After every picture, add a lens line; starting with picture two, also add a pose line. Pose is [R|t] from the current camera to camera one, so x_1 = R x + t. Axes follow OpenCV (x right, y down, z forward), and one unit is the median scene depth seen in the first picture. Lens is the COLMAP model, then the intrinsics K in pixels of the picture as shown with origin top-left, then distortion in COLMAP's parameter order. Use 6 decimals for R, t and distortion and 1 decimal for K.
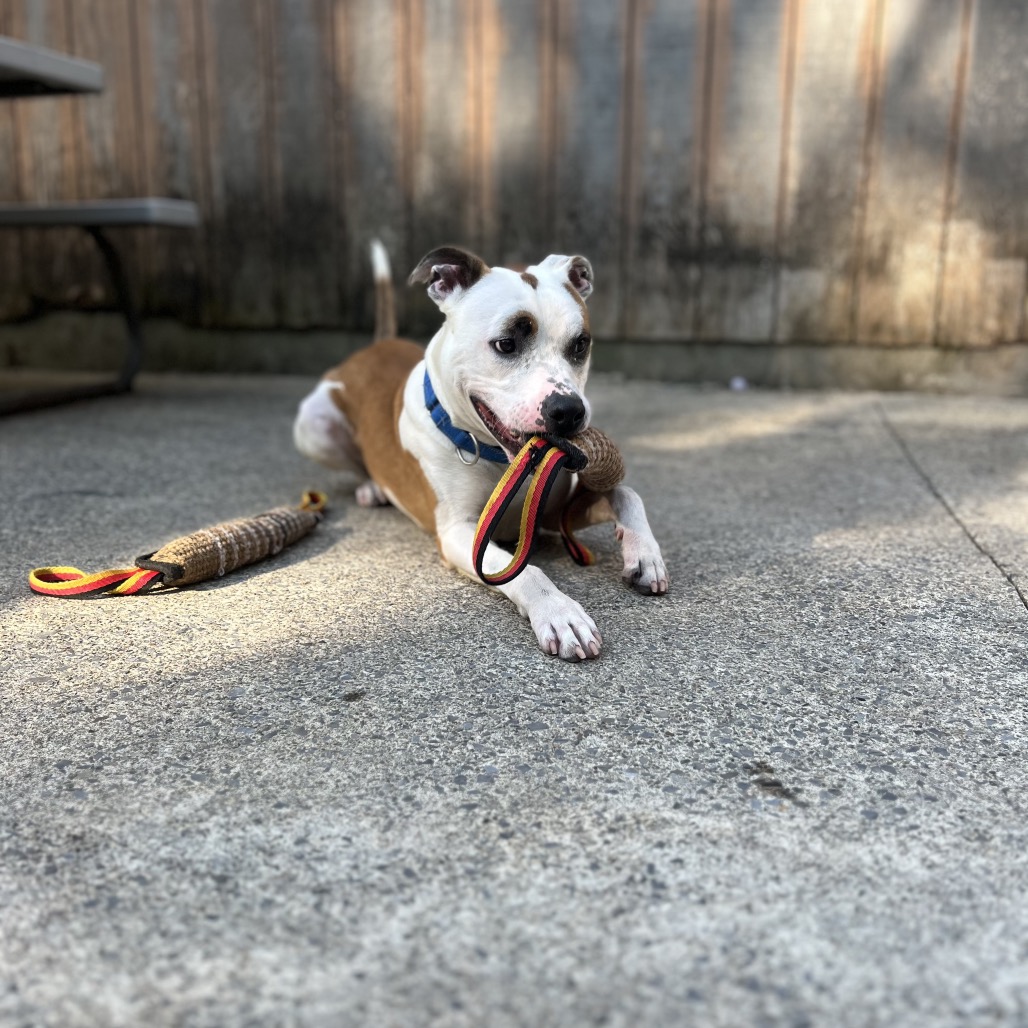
lens RADIAL K [[1024.2, 0, 523.6], [0, 1024.2, 509.2], [0, 0, 1]] dist [-0.005577, 0.000000]
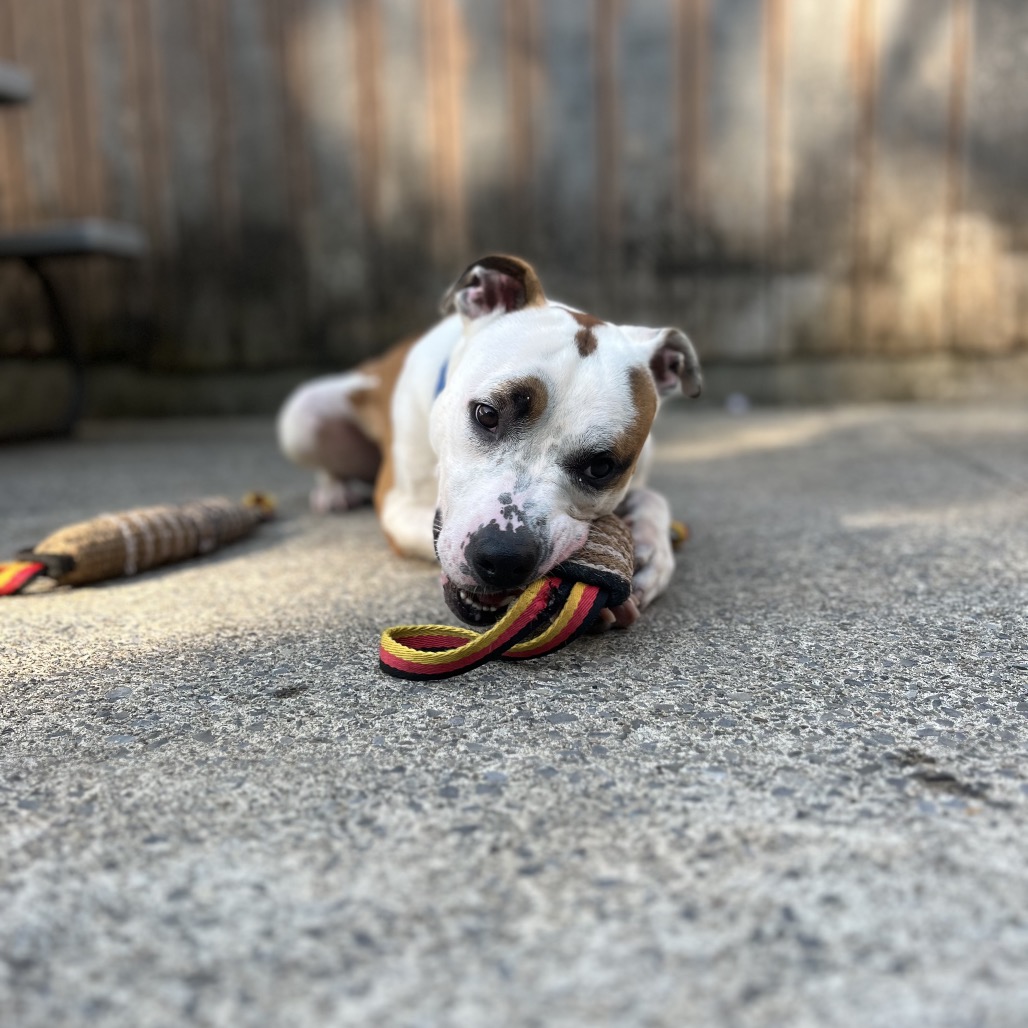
lens RADIAL K [[1024.2, 0, 512.1], [0, 1024.2, 514.1], [0, 0, 1]] dist [-0.005577, 0.000000]
pose [[0.999194, -0.038623, 0.010909, -0.019024], [0.039335, 0.996396, -0.075157, 0.117512], [-0.007967, 0.075526, 0.997112, 0.294807]]
